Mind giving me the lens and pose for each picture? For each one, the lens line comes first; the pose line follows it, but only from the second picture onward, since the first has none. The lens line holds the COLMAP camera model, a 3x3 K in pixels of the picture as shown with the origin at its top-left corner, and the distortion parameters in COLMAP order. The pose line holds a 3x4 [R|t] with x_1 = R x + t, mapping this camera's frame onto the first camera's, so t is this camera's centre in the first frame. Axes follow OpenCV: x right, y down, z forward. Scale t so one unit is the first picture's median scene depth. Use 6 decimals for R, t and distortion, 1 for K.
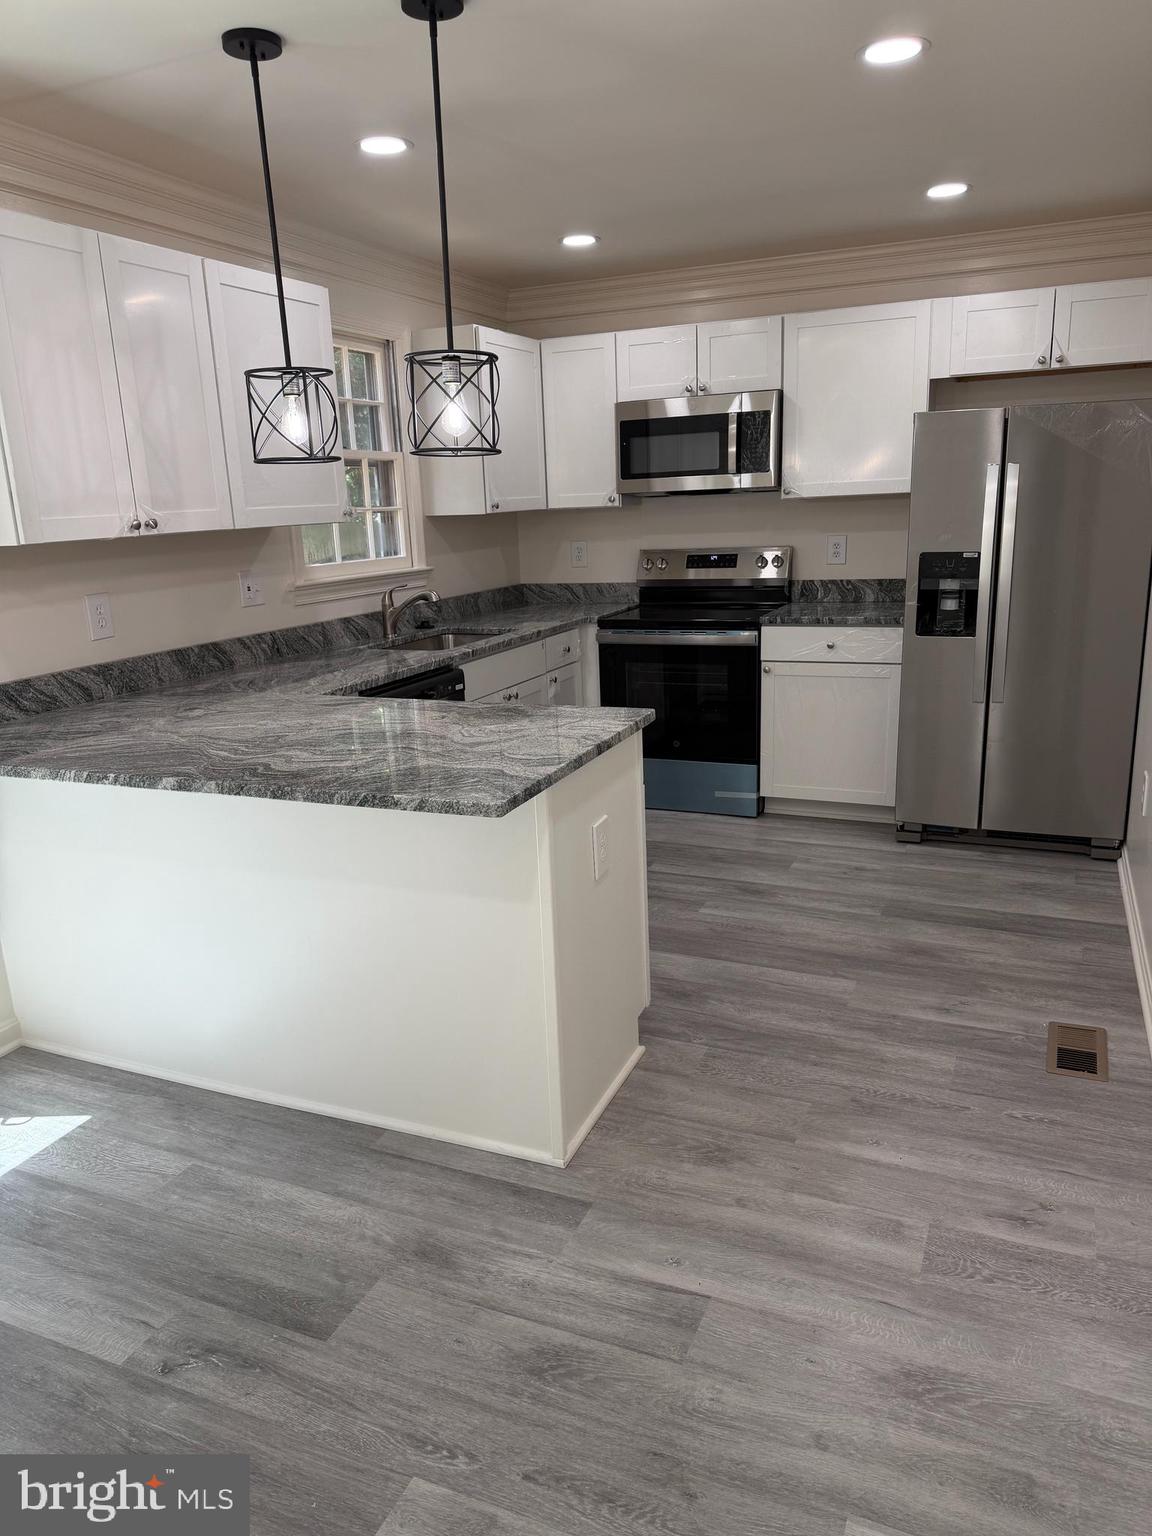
lens RADIAL K [[1092.2, 0, 569.2], [0, 1092.2, 779.3], [0, 0, 1]] dist [0.013408, -0.012028]
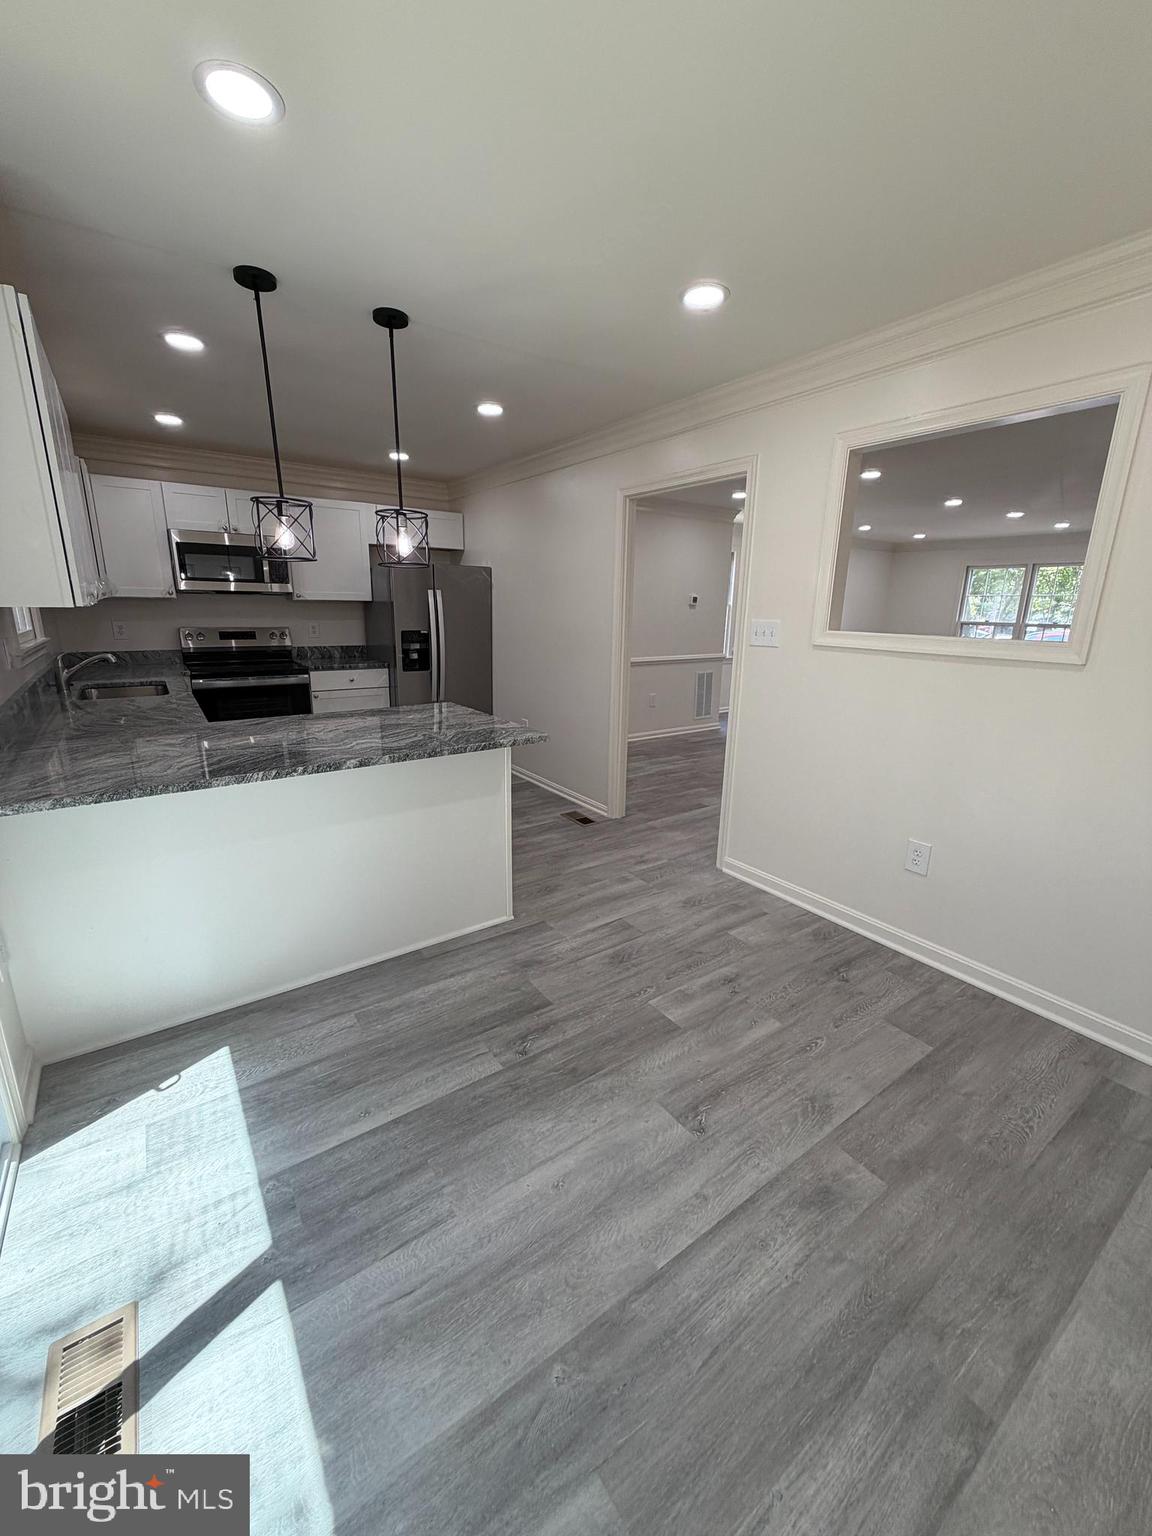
lens RADIAL K [[611.9, 0, 570.8], [0, 611.9, 770.5], [0, 0, 1]] dist [0.001825, -0.000703]
pose [[0.513849, -0.177329, 0.839353, -0.851783], [0.174718, 0.979529, 0.099981, -0.018317], [-0.839900, 0.095275, 0.534313, 0.250279]]
